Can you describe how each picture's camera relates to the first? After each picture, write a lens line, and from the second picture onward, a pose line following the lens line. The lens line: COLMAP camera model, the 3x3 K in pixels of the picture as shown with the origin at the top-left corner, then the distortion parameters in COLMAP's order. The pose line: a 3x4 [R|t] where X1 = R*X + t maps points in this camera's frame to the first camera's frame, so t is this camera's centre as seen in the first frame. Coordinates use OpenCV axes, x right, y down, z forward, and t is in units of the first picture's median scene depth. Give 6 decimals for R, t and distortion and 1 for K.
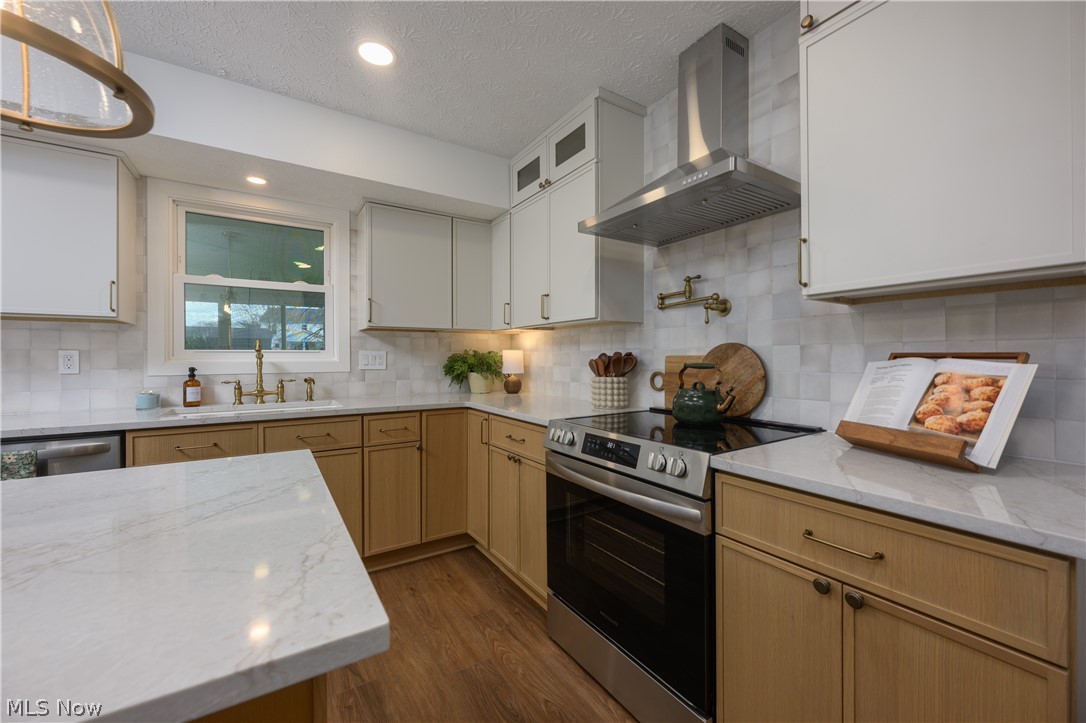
lens RADIAL K [[427.6, 0, 545.1], [0, 427.6, 355.9], [0, 0, 1]] dist [-0.002721, 0.000995]
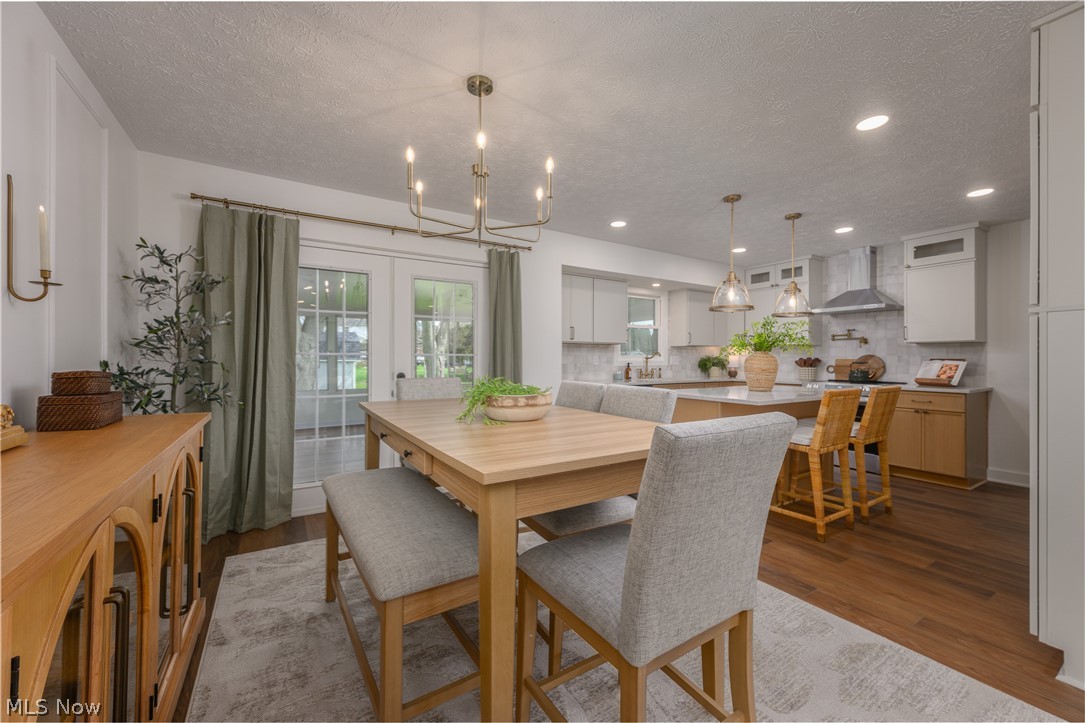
lens RADIAL K [[427.2, 0, 541.9], [0, 427.2, 358.6], [0, 0, 1]] dist [-0.002721, 0.000995]
pose [[0.999794, 0.005509, -0.019551, -1.698862], [-0.005467, 0.999983, 0.002213, 0.001152], [0.019563, -0.002105, 0.999806, -1.886091]]
